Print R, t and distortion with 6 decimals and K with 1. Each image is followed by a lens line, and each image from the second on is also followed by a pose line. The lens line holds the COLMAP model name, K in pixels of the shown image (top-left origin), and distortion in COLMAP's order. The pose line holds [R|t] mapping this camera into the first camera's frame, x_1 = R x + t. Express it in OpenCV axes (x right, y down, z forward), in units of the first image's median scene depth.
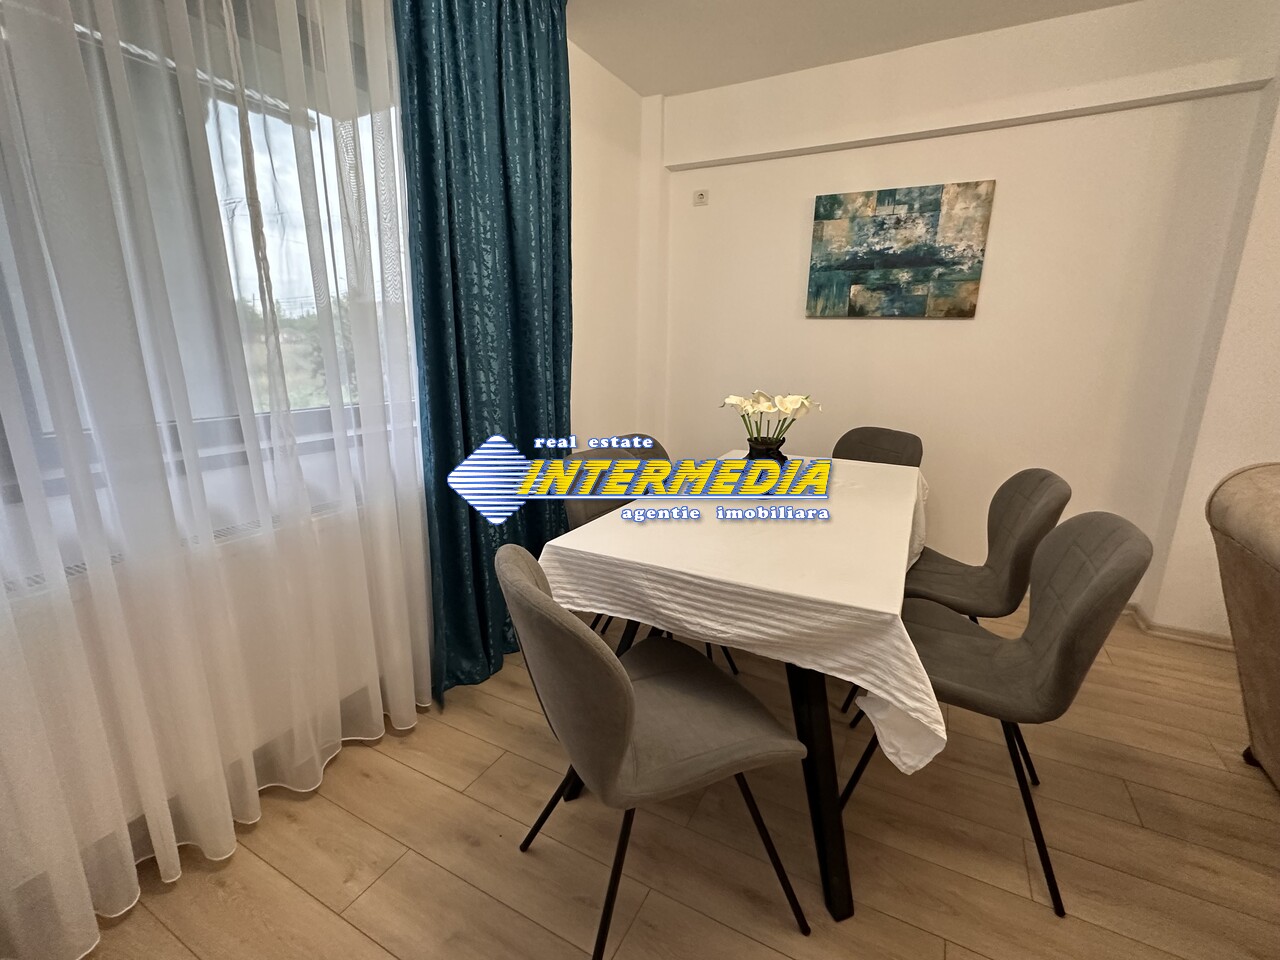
lens RADIAL K [[558.4, 0, 634.0], [0, 558.4, 482.3], [0, 0, 1]] dist [-0.013384, -0.000214]
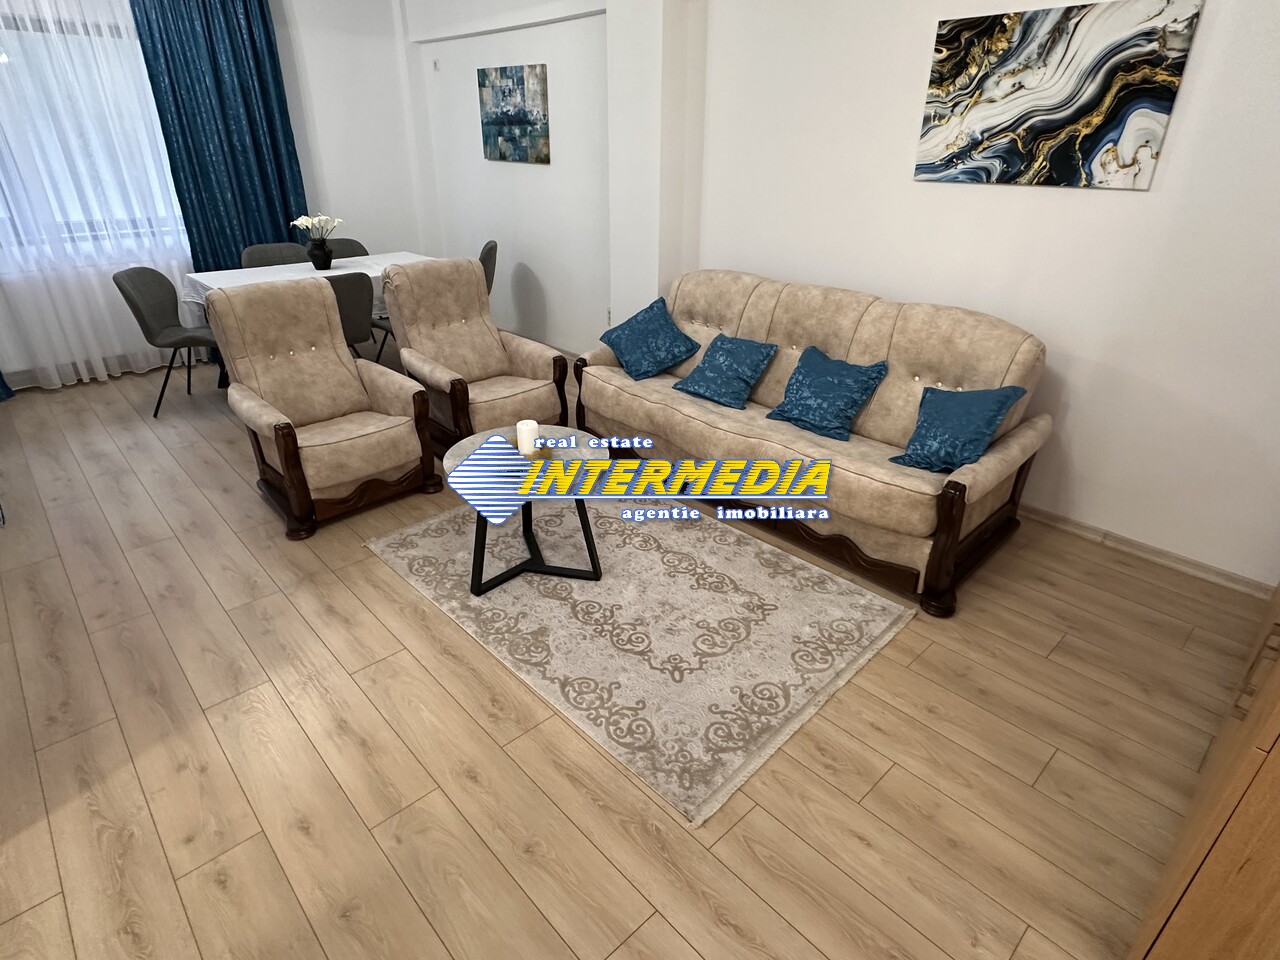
lens RADIAL K [[695.7, 0, 638.9], [0, 695.7, 474.5], [0, 0, 1]] dist [-0.000801, 0.000458]
pose [[0.947460, 0.133102, -0.290868, 1.453164], [-0.068087, 0.972395, 0.223187, 0.070992], [0.312545, -0.191656, 0.930367, -0.763642]]
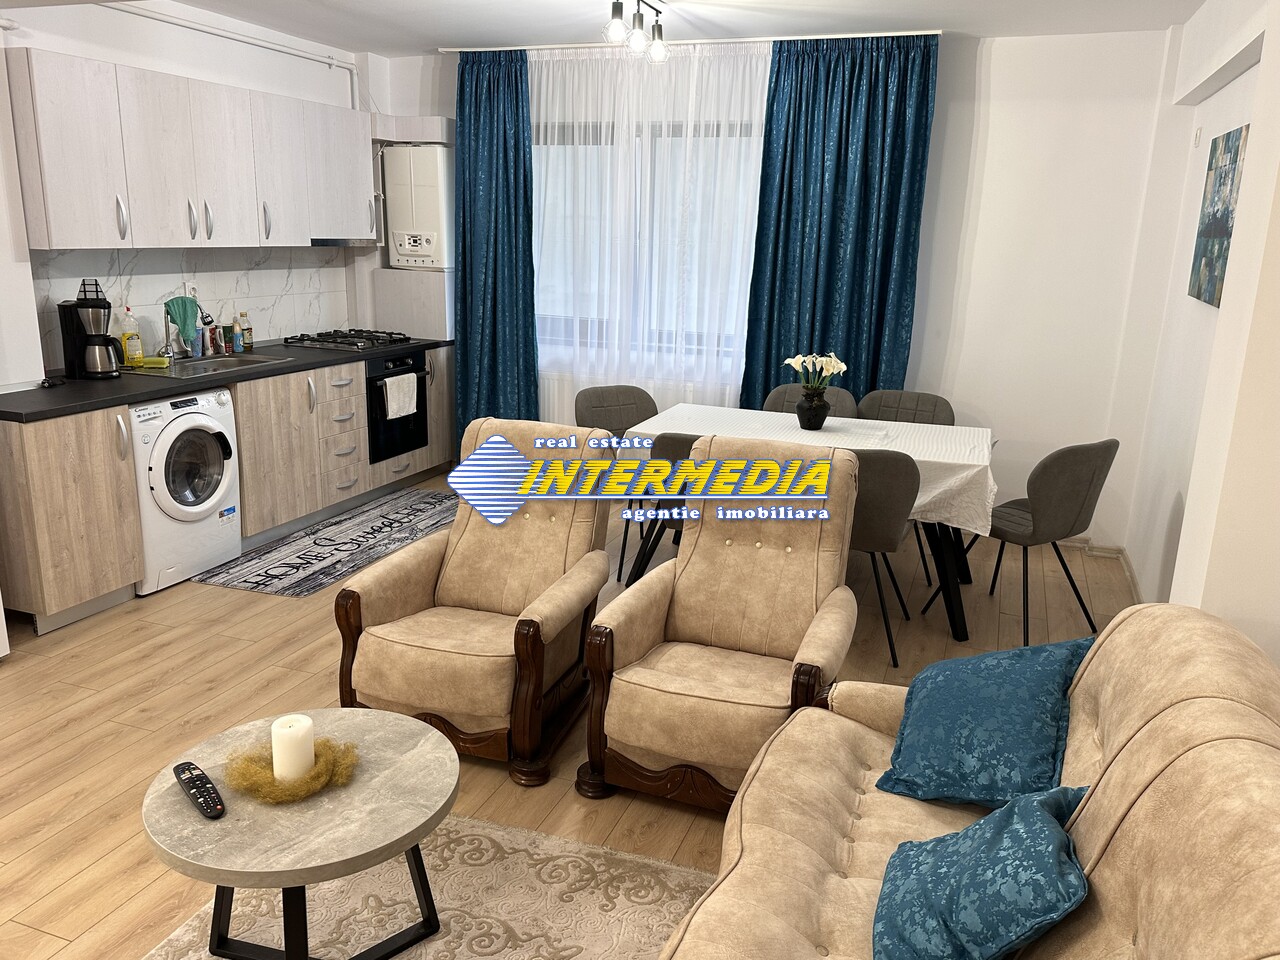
lens RADIAL K [[979.0, 0, 644.9], [0, 979.0, 484.3], [0, 0, 1]] dist [0.135545, -0.250055]
pose [[0.139723, 0.237242, -0.961350, 1.726006], [-0.254639, 0.946830, 0.196650, -0.149097], [0.956889, 0.217321, 0.192706, 0.108668]]
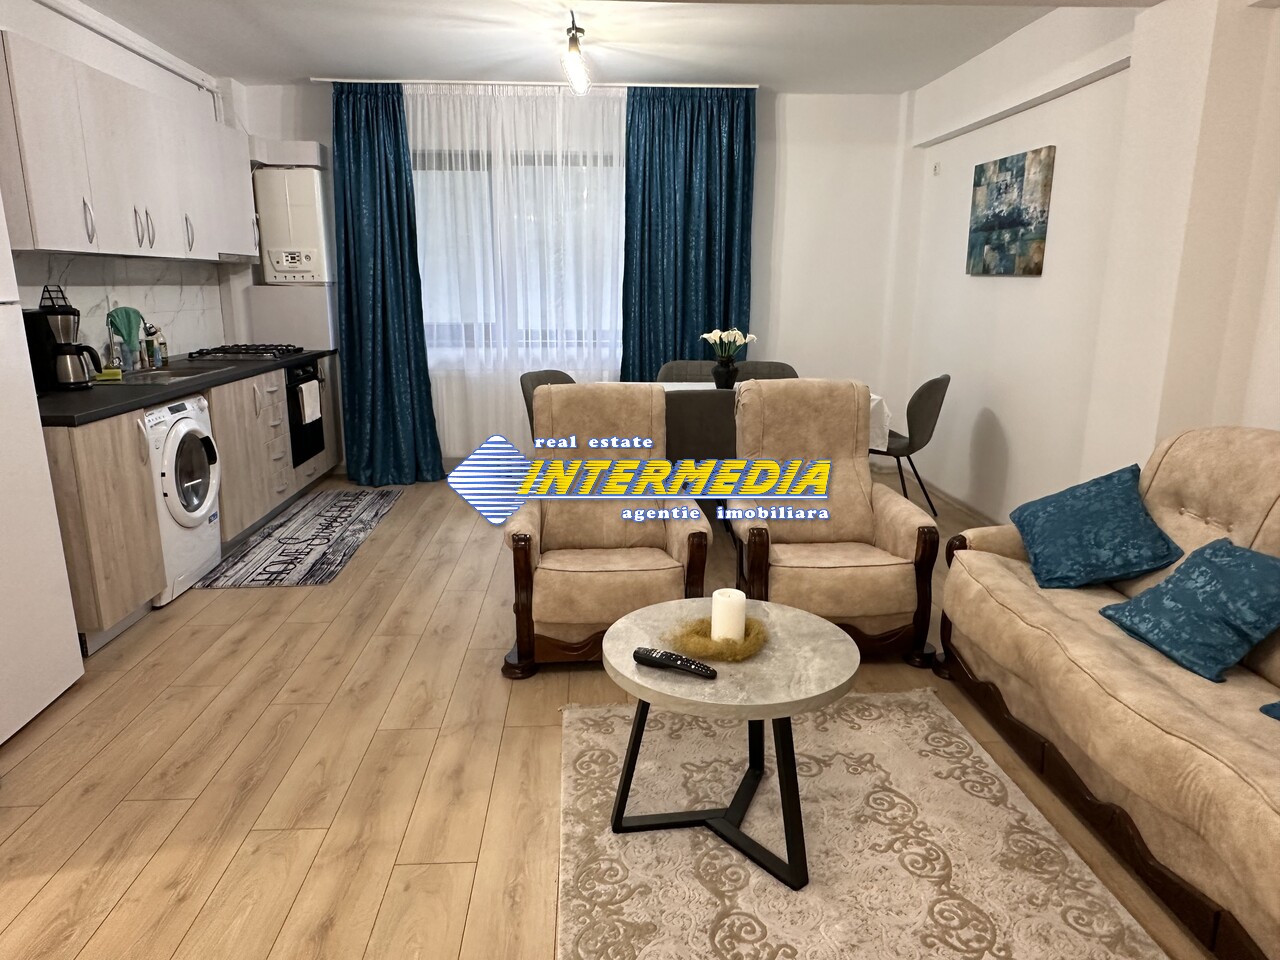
lens RADIAL K [[849.4, 0, 640.0], [0, 849.4, 480.0], [0, 0, 1]] dist [-0.004897, -0.000622]
pose [[0.521228, 0.179726, -0.834278, 1.583159], [-0.193536, 0.976997, 0.089557, 0.075509], [0.831183, 0.114783, 0.544022, -0.418863]]
